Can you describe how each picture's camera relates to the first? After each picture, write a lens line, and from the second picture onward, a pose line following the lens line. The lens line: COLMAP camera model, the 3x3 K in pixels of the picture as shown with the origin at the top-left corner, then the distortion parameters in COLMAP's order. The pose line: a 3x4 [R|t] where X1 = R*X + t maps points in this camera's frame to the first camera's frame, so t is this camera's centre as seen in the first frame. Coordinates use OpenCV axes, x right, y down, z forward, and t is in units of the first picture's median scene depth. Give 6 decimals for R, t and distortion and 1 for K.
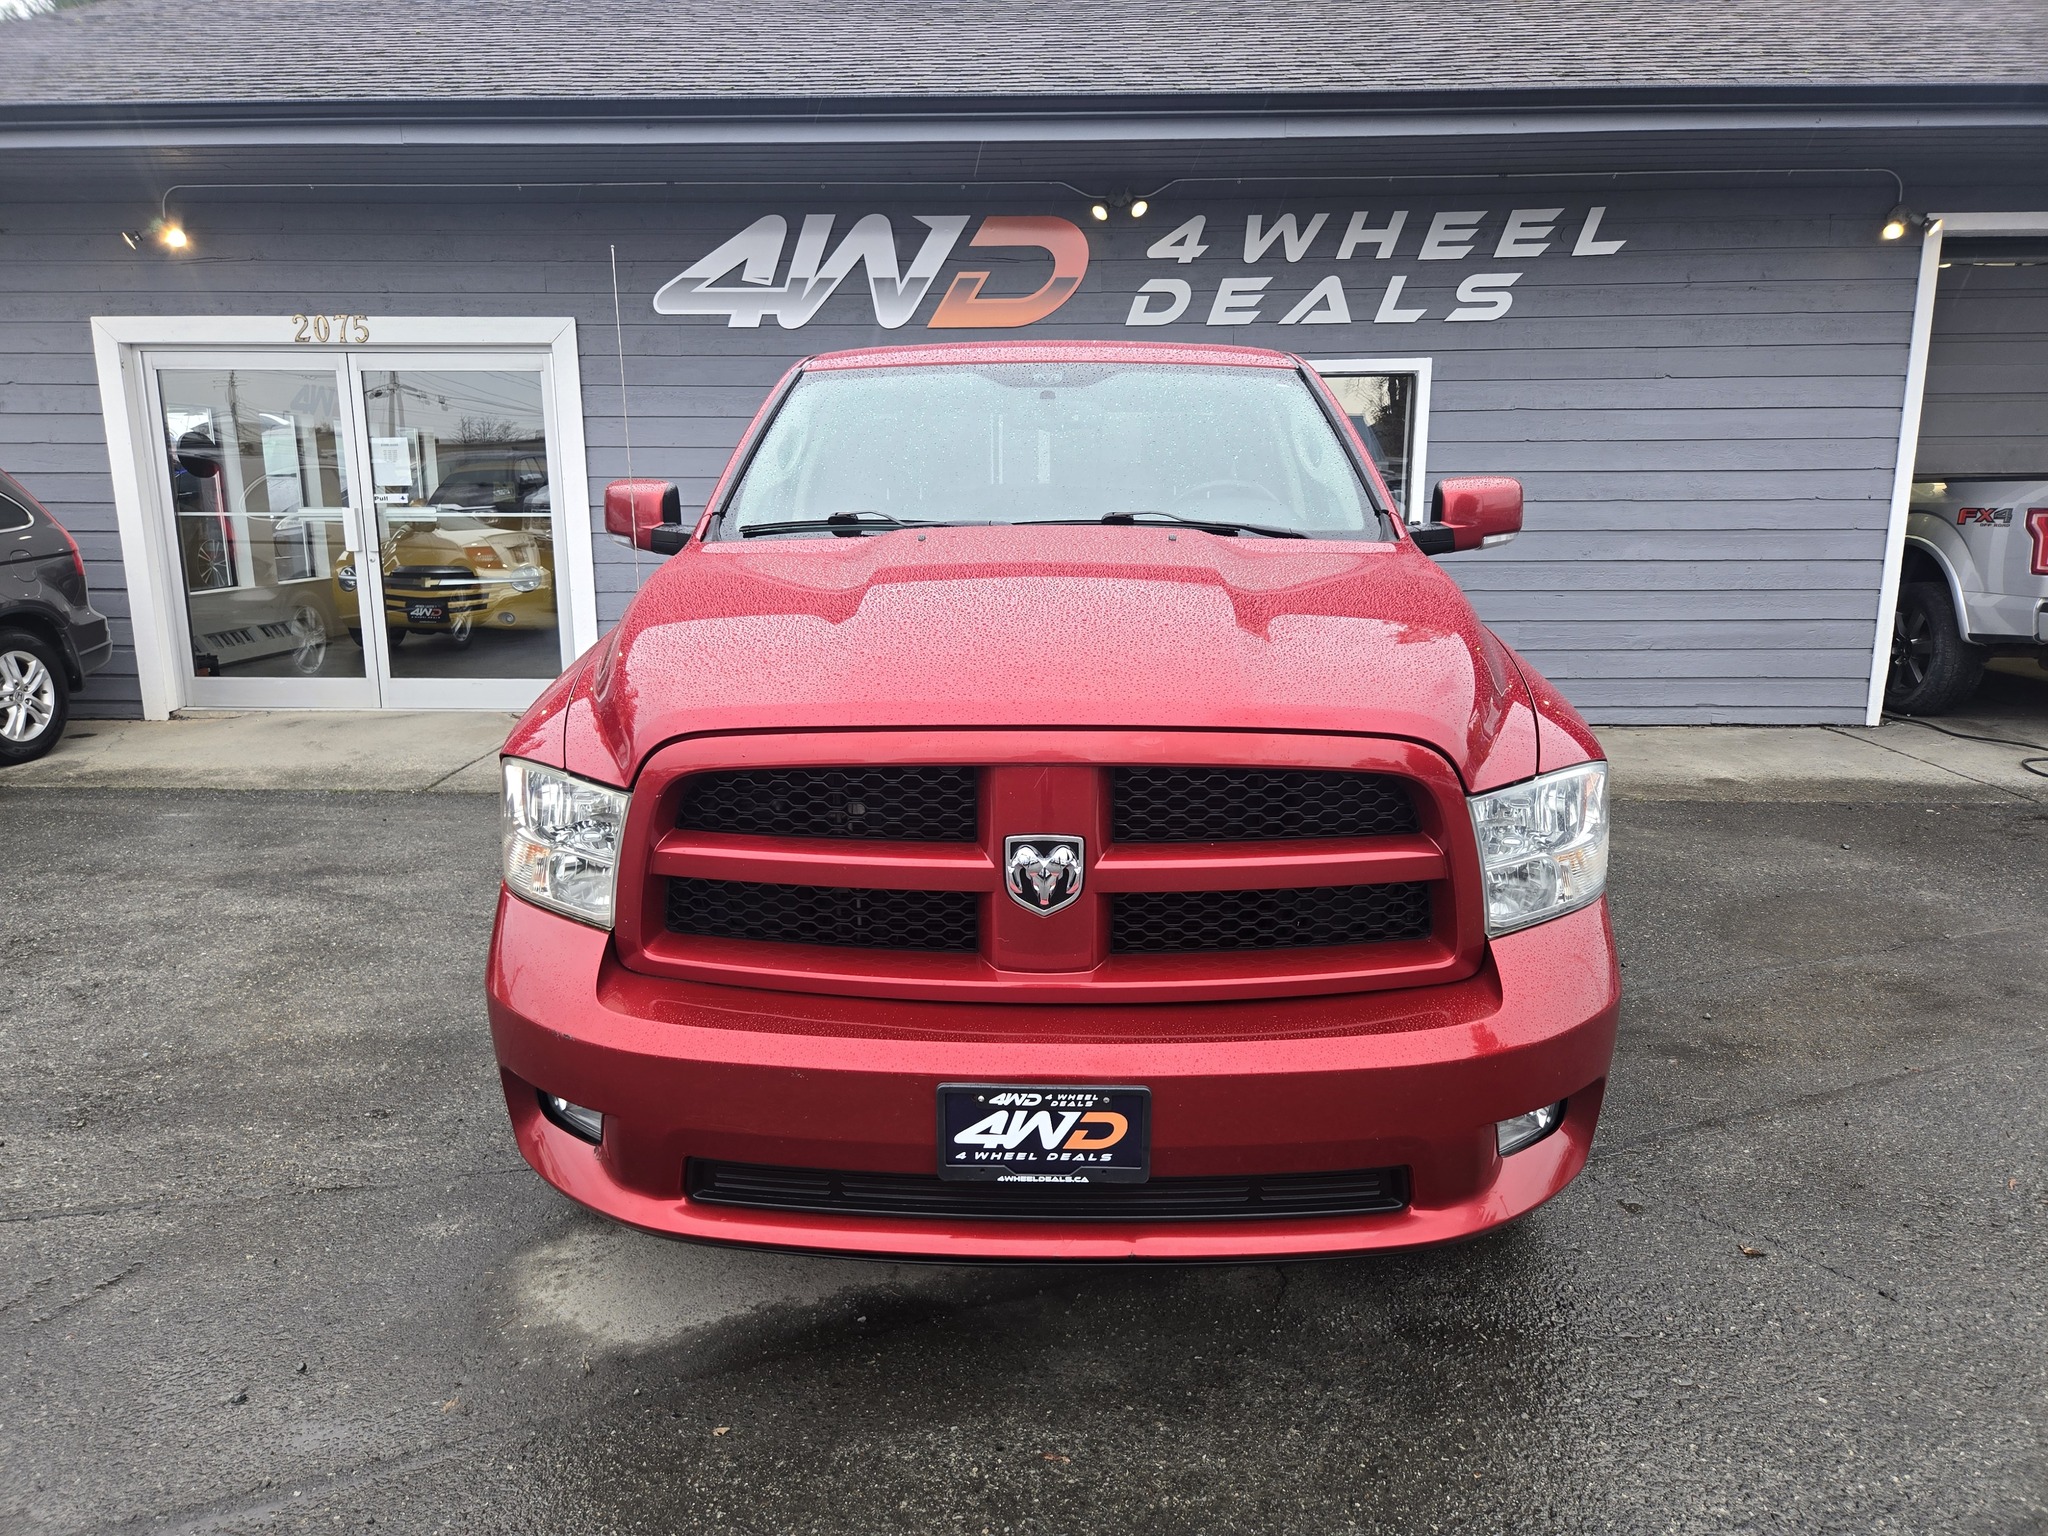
lens RADIAL K [[1380.3, 0, 1004.4], [0, 1380.3, 746.2], [0, 0, 1]] dist [0.069787, -0.053993]
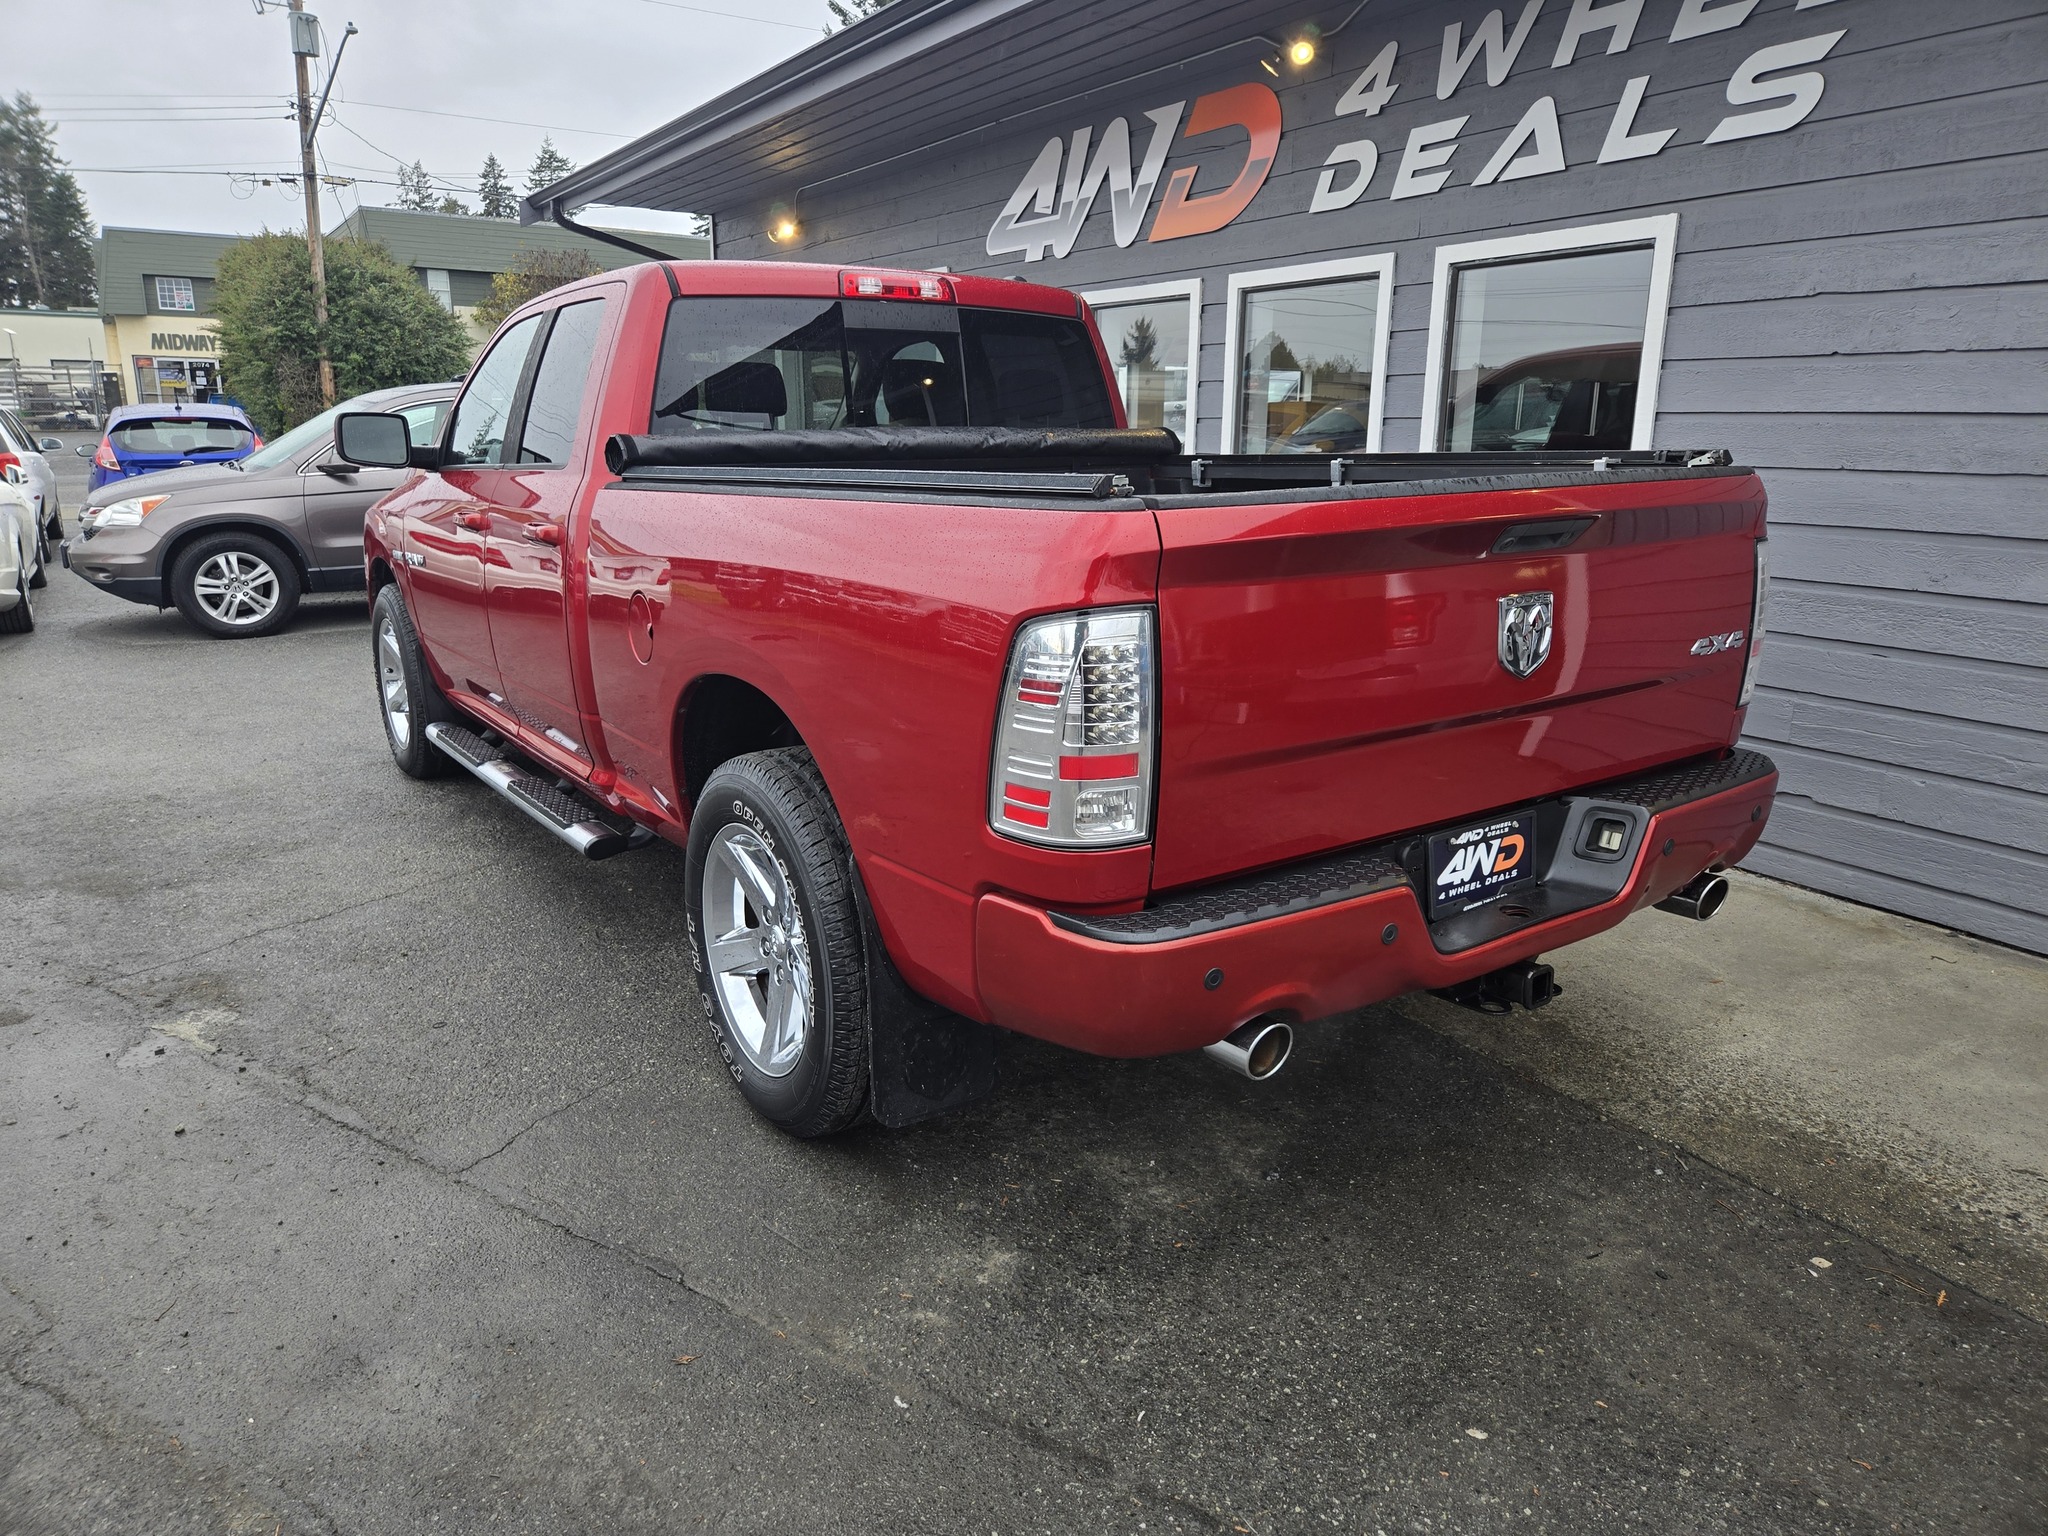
lens RADIAL K [[1374.3, 0, 1041.6], [0, 1374.3, 743.5], [0, 0, 1]] dist [0.062414, -0.052568]
pose [[0.563150, 0.196036, -0.802765, 0.669722], [-0.167218, 0.978390, 0.121618, -0.090993], [0.809259, 0.065747, 0.583762, 0.469178]]
